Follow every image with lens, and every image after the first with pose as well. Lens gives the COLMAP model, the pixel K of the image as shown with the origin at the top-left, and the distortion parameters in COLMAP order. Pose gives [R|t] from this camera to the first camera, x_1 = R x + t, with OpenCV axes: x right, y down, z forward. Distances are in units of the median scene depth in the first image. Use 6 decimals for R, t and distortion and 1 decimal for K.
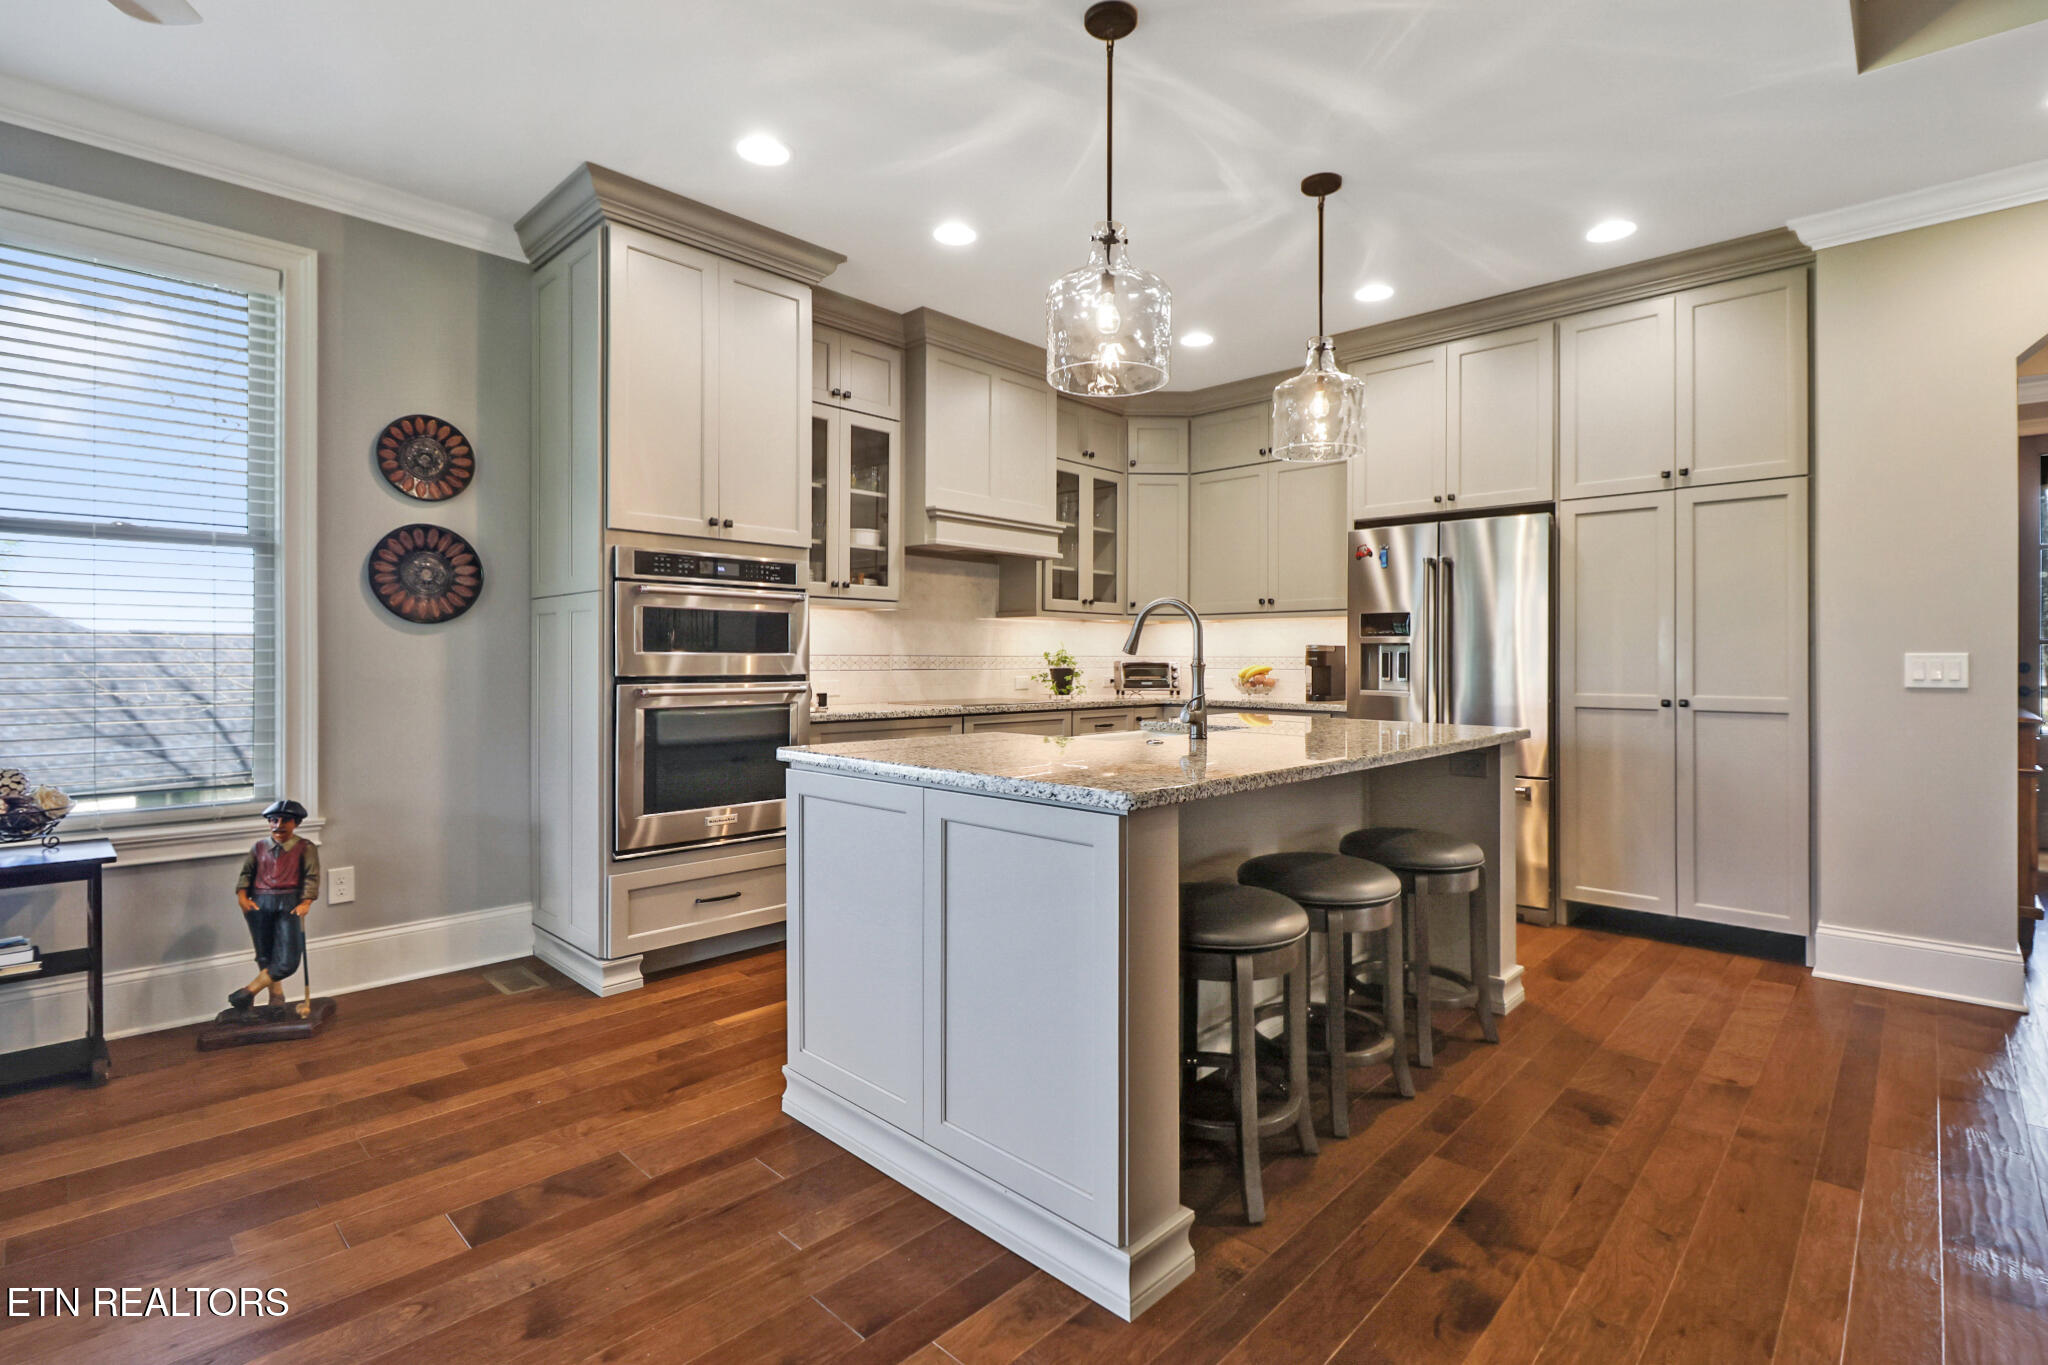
lens RADIAL K [[948.9, 0, 1051.2], [0, 948.9, 654.3], [0, 0, 1]] dist [-0.003633, -0.008740]
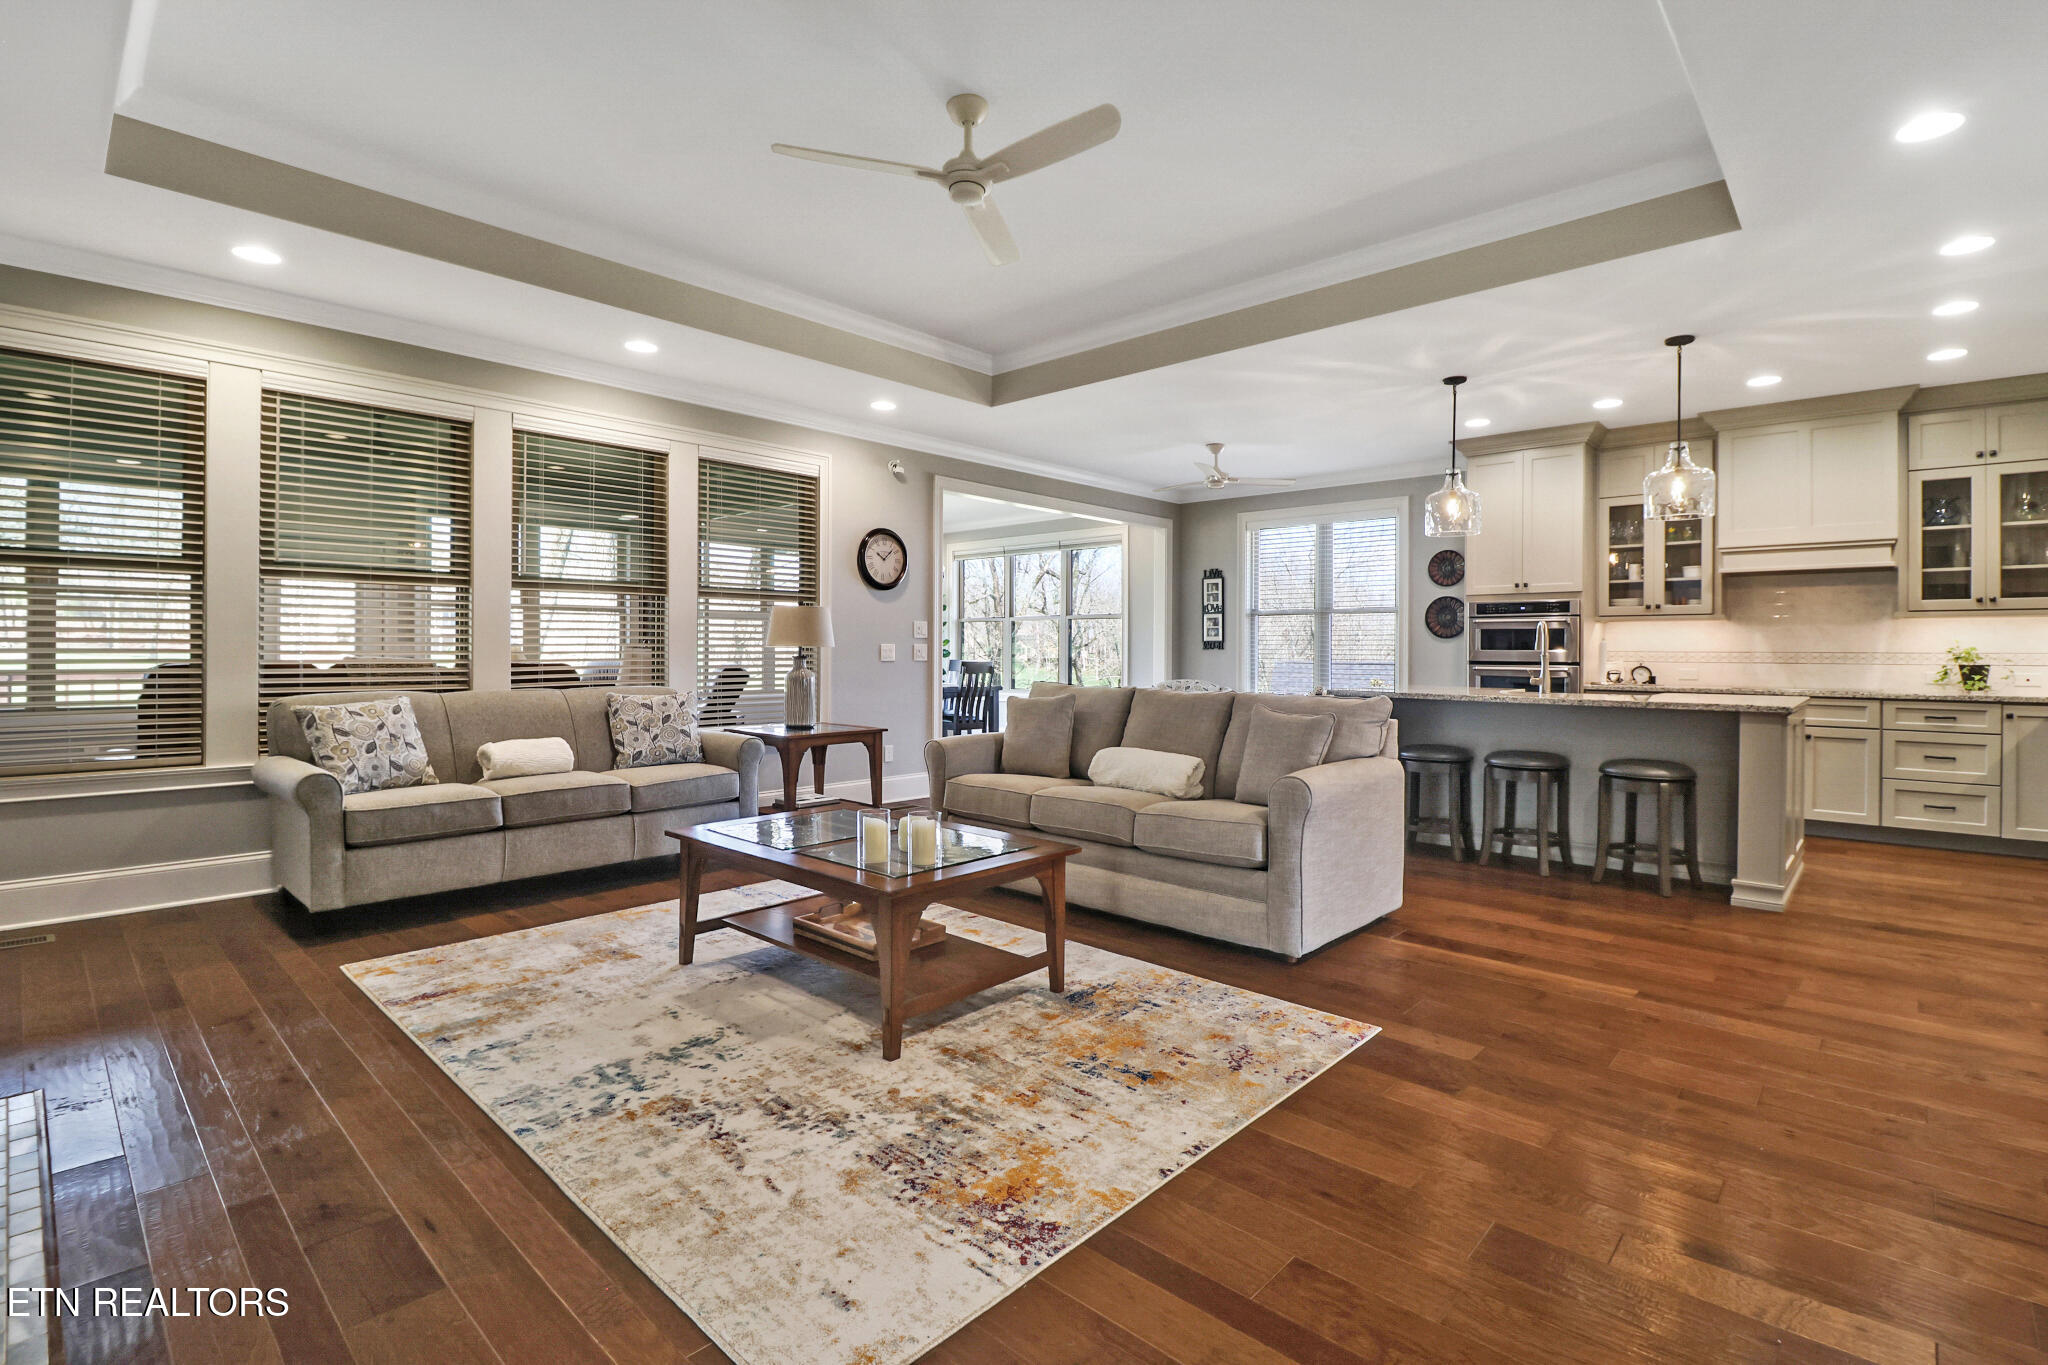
lens RADIAL K [[948.9, 0, 1032.6], [0, 948.9, 655.8], [0, 0, 1]] dist [-0.003633, -0.008740]
pose [[0.002436, 0.002545, -0.999994, 1.677840], [-0.001416, 0.999996, 0.002542, 0.006375], [0.999996, 0.001410, 0.002440, -0.036417]]
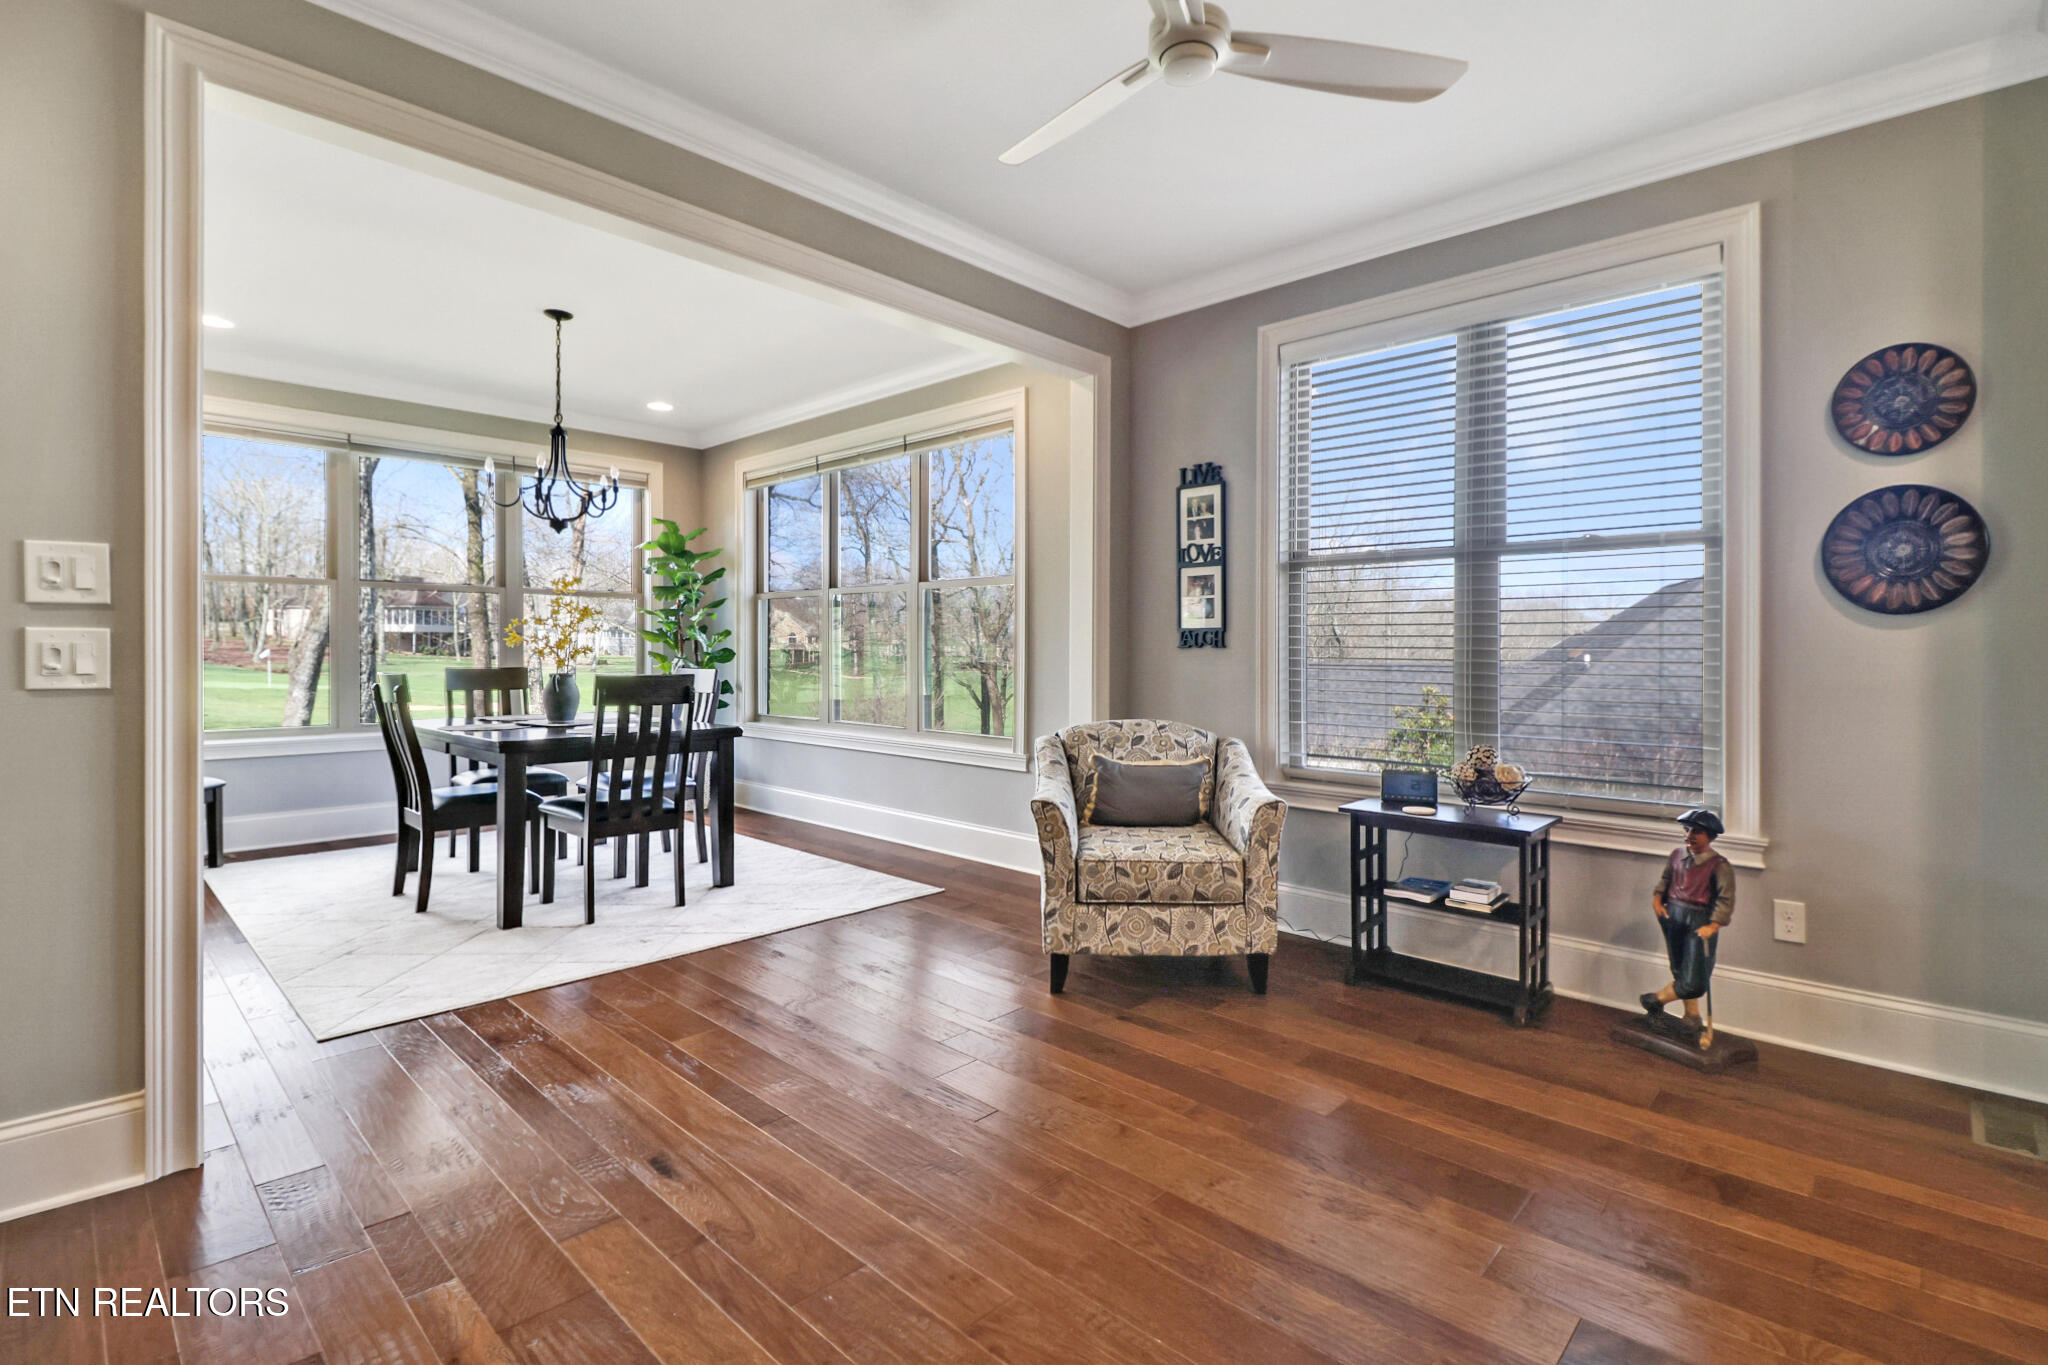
lens RADIAL K [[948.9, 0, 1025.8], [0, 948.9, 656.6], [0, 0, 1]] dist [-0.003633, -0.008740]
pose [[-0.014029, 0.003436, -0.999896, 0.113734], [-0.001952, 0.999992, 0.003463, 0.000706], [0.999900, 0.002000, -0.014022, 0.292143]]
